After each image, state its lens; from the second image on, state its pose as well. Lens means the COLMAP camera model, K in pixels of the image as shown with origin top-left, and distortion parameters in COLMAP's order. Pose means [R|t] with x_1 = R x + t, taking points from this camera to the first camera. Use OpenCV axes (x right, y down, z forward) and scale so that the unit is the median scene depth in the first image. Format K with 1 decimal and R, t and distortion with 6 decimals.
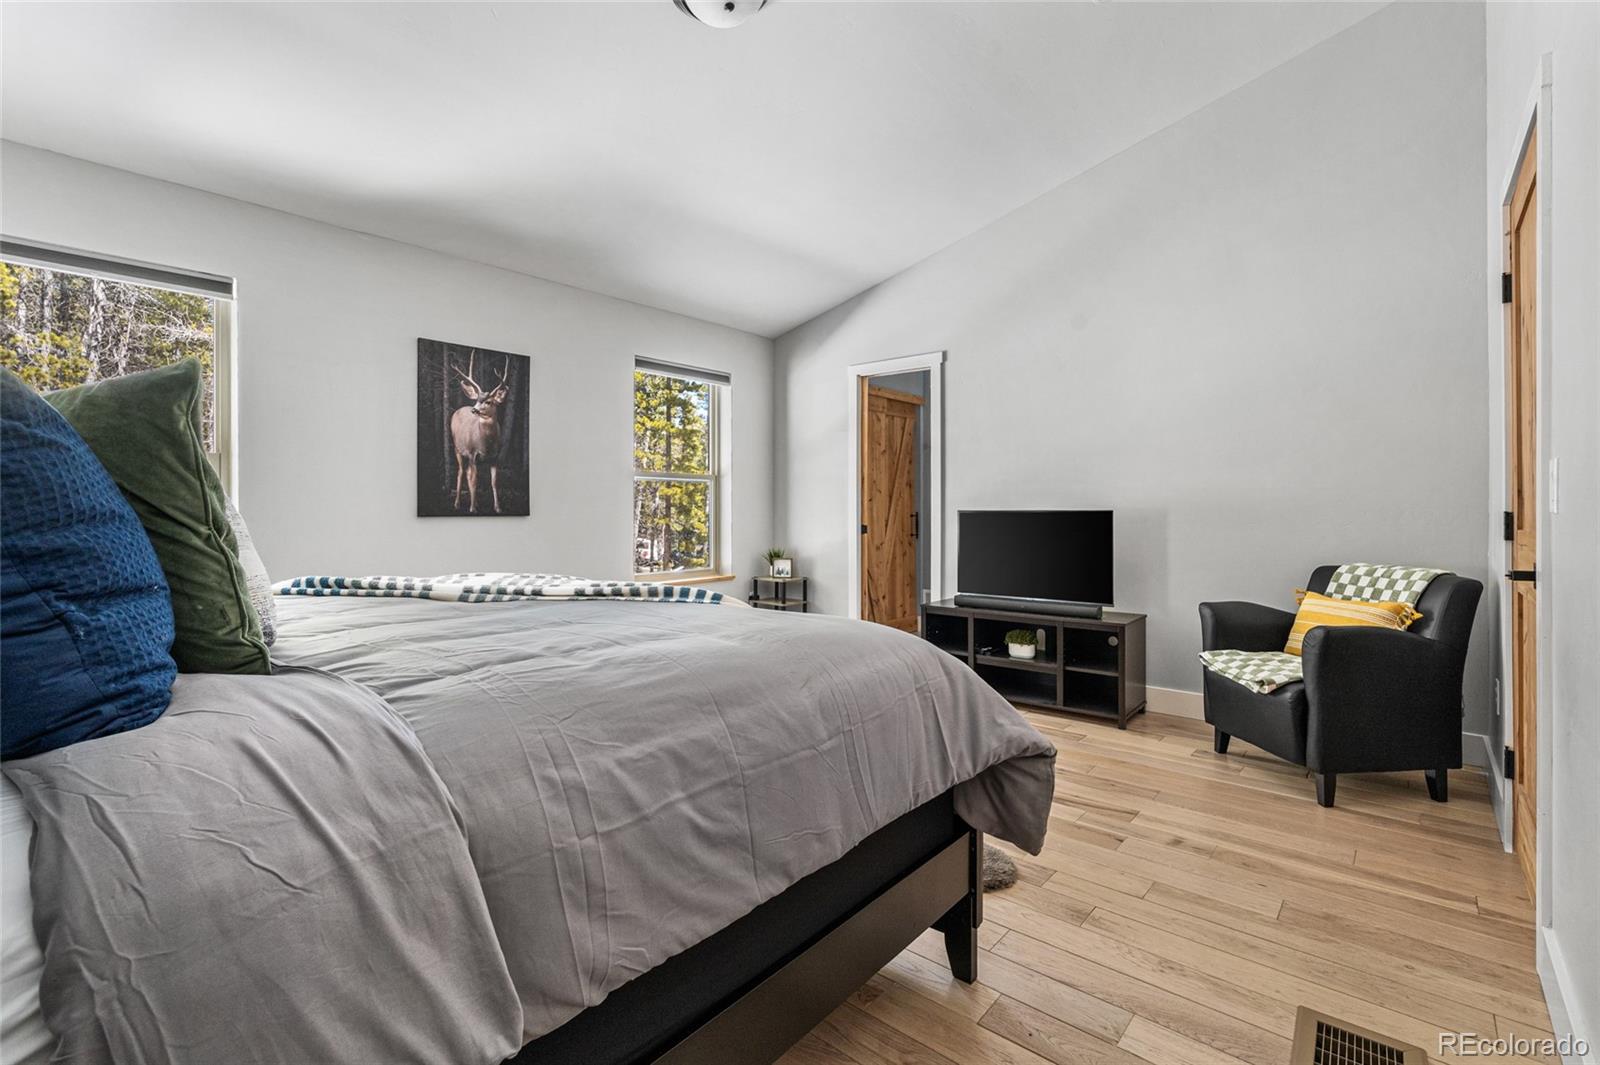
lens RADIAL K [[723.1, 0, 794.7], [0, 723.1, 519.8], [0, 0, 1]] dist [0.003888, 0.000651]
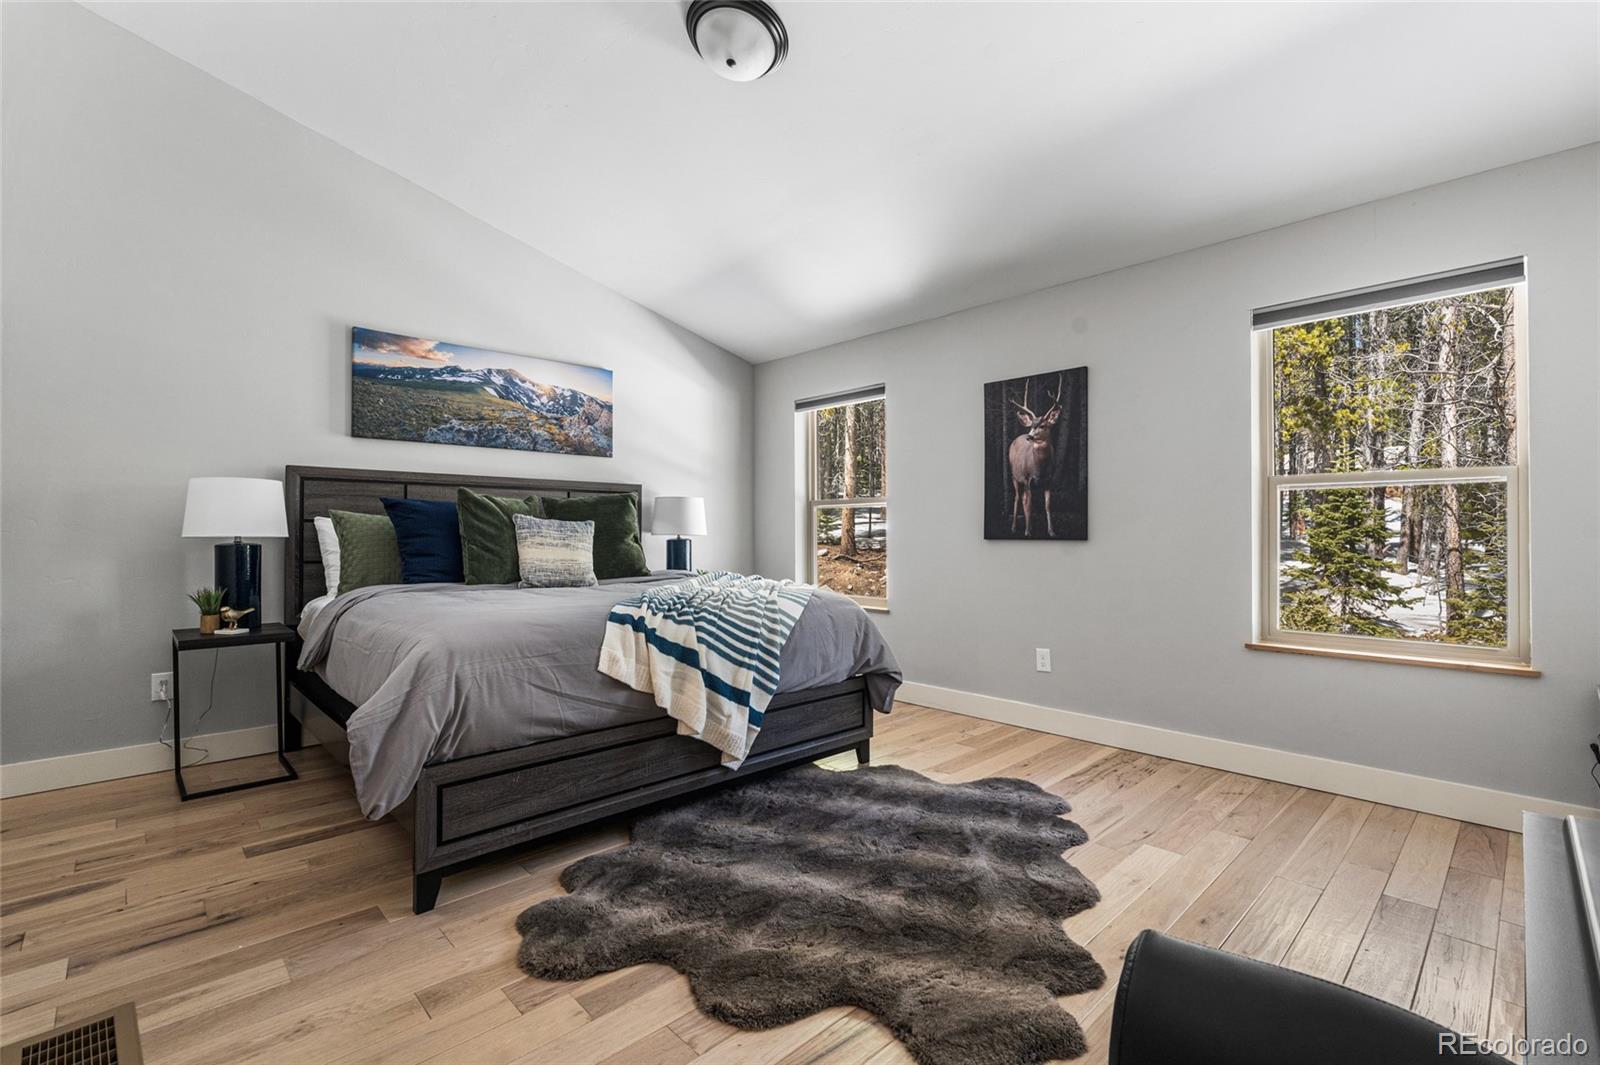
lens RADIAL K [[723.1, 0, 794.3], [0, 723.1, 530.0], [0, 0, 1]] dist [0.003888, 0.000651]
pose [[-0.087596, 0.003689, -0.996149, 0.618144], [-0.004473, 0.999982, 0.004097, -0.021316], [0.996146, 0.004814, -0.087578, 0.758076]]
